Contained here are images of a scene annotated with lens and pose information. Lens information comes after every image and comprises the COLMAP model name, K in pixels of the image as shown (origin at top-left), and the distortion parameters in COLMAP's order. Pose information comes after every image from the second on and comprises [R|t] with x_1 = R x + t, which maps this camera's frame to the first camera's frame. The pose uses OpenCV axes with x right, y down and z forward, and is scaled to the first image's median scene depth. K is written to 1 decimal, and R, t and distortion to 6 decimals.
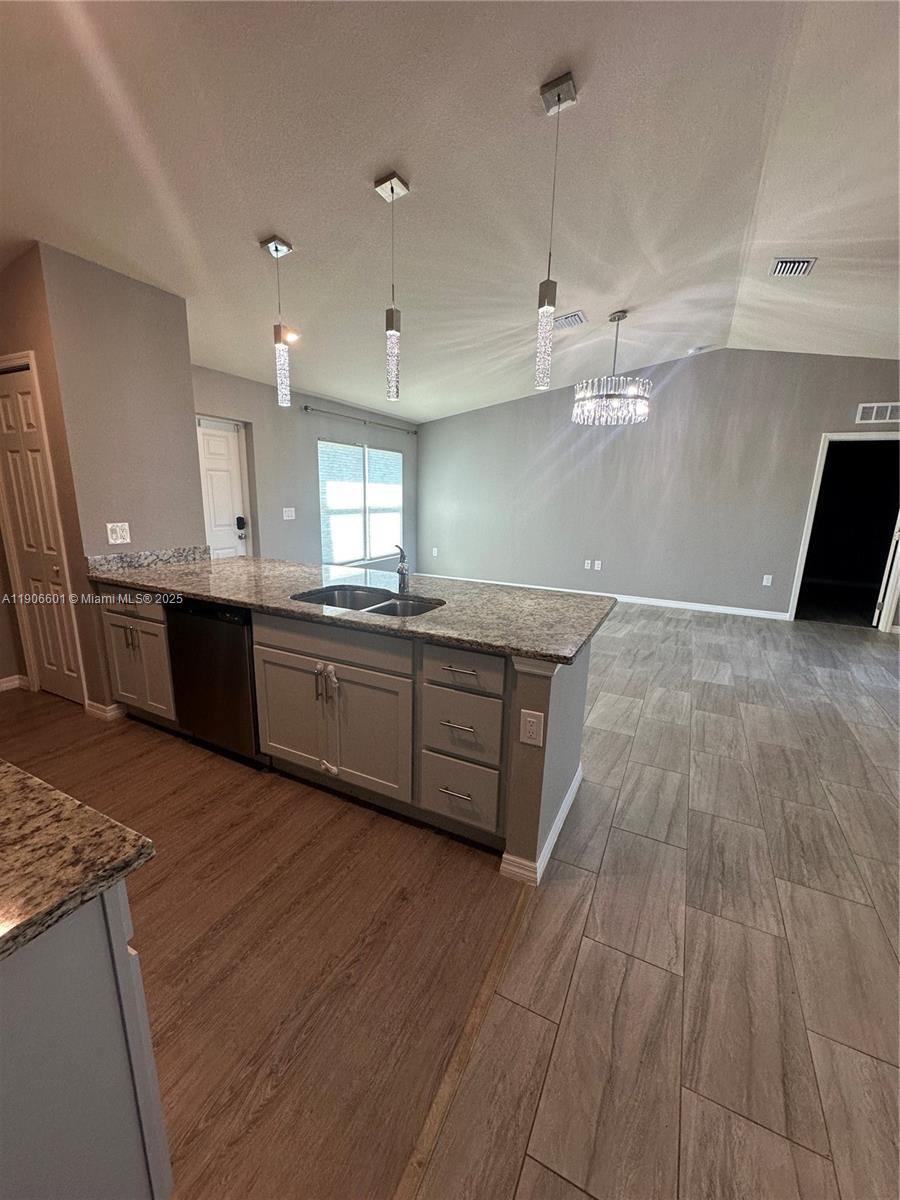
lens RADIAL K [[479.0, 0, 449.4], [0, 479.0, 600.8], [0, 0, 1]] dist [-0.005530, 0.001981]
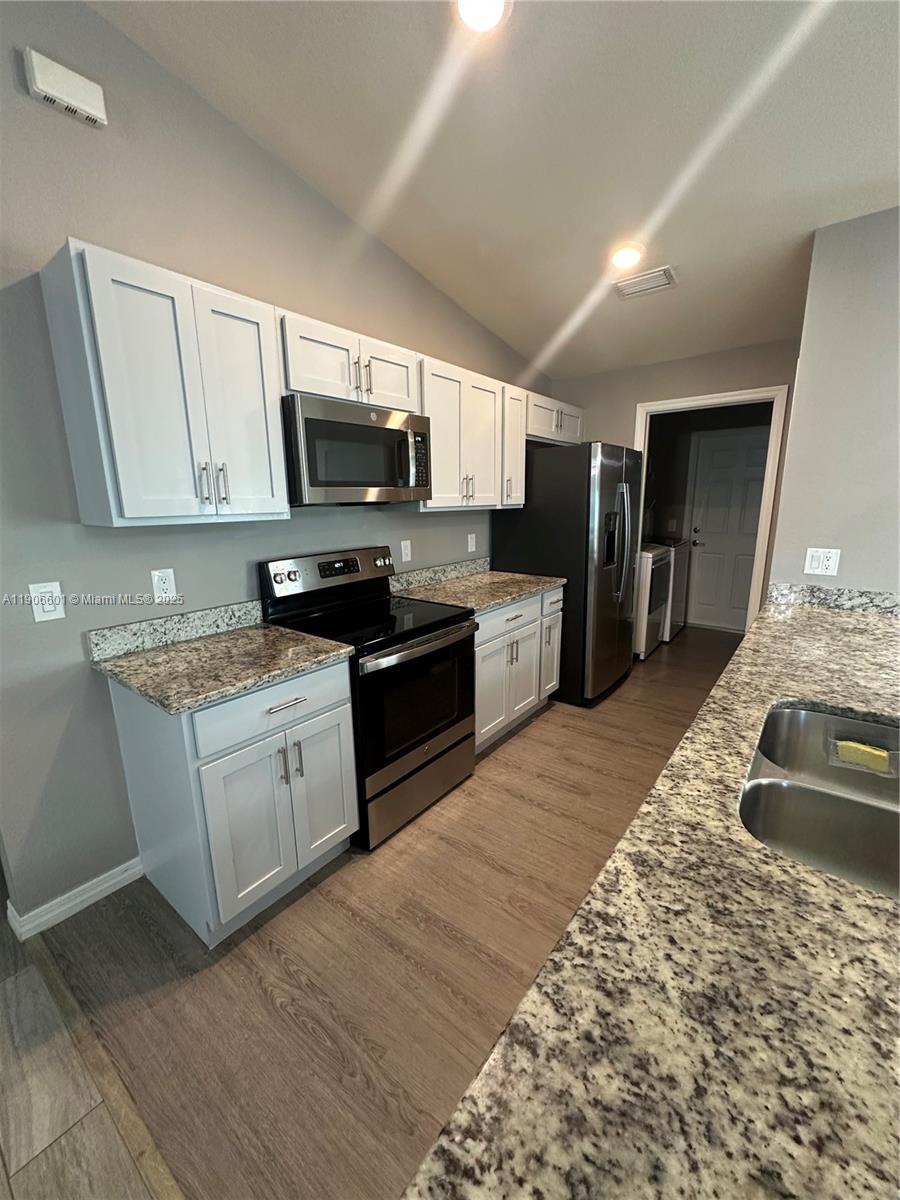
lens RADIAL K [[479.0, 0, 450.7], [0, 479.0, 601.6], [0, 0, 1]] dist [-0.005530, 0.001981]
pose [[-0.197558, 0.187438, -0.962205, 0.252985], [-0.211171, 0.950368, 0.228489, -0.154742], [0.957276, 0.248330, -0.148171, 0.648289]]
